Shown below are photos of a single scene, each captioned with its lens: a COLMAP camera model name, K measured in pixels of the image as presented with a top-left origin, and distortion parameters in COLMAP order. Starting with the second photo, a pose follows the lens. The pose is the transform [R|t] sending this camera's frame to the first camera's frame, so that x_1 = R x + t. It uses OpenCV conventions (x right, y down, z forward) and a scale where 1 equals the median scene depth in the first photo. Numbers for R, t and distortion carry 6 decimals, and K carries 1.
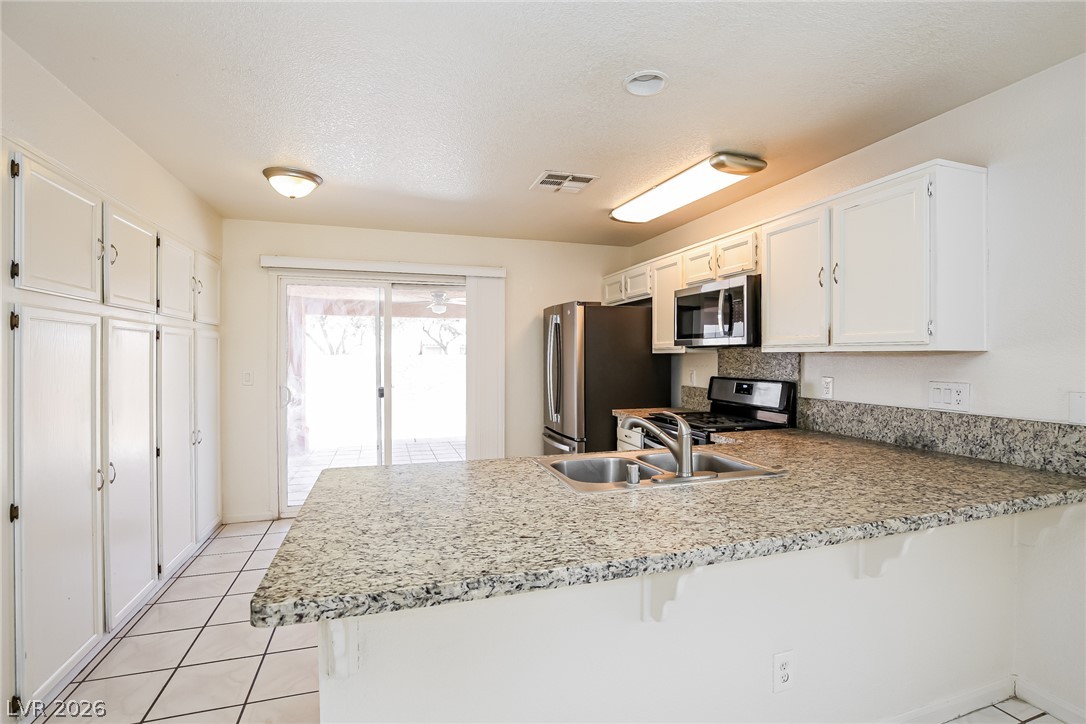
lens RADIAL K [[495.1, 0, 541.6], [0, 495.1, 358.9], [0, 0, 1]] dist [-0.004892, -0.000690]
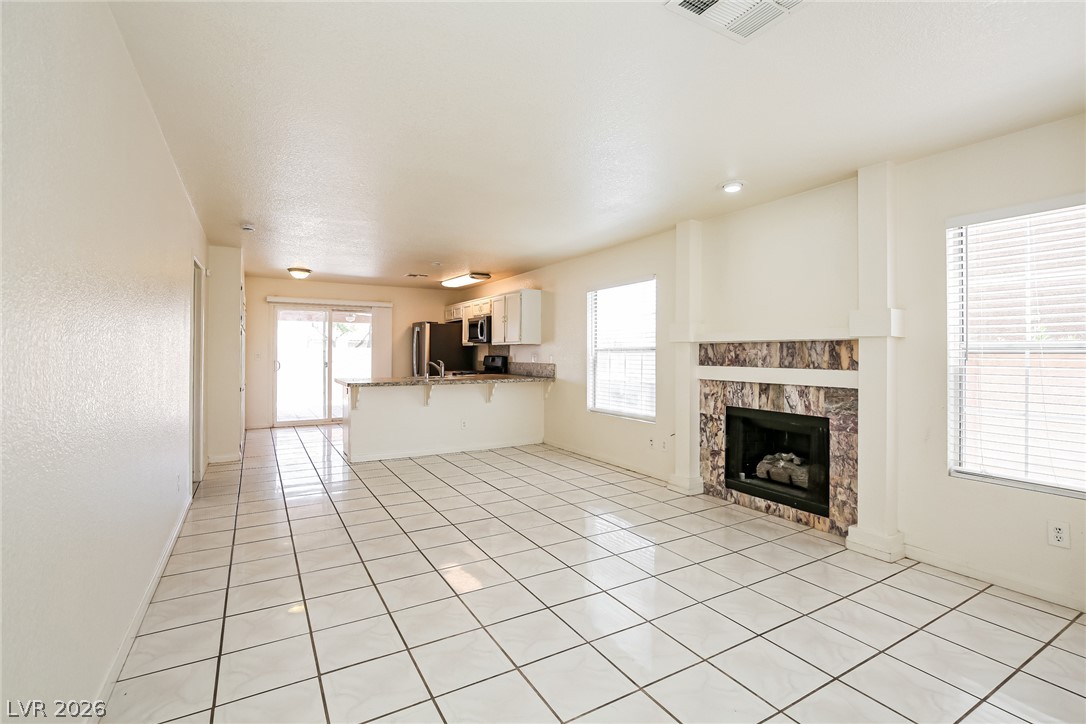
lens RADIAL K [[495.1, 0, 548.0], [0, 495.1, 355.8], [0, 0, 1]] dist [-0.004892, -0.000690]
pose [[0.974489, 0.002808, 0.224417, 0.110670], [-0.002264, 0.999994, -0.002681, 0.041611], [-0.224423, 0.002104, 0.974489, -1.317505]]
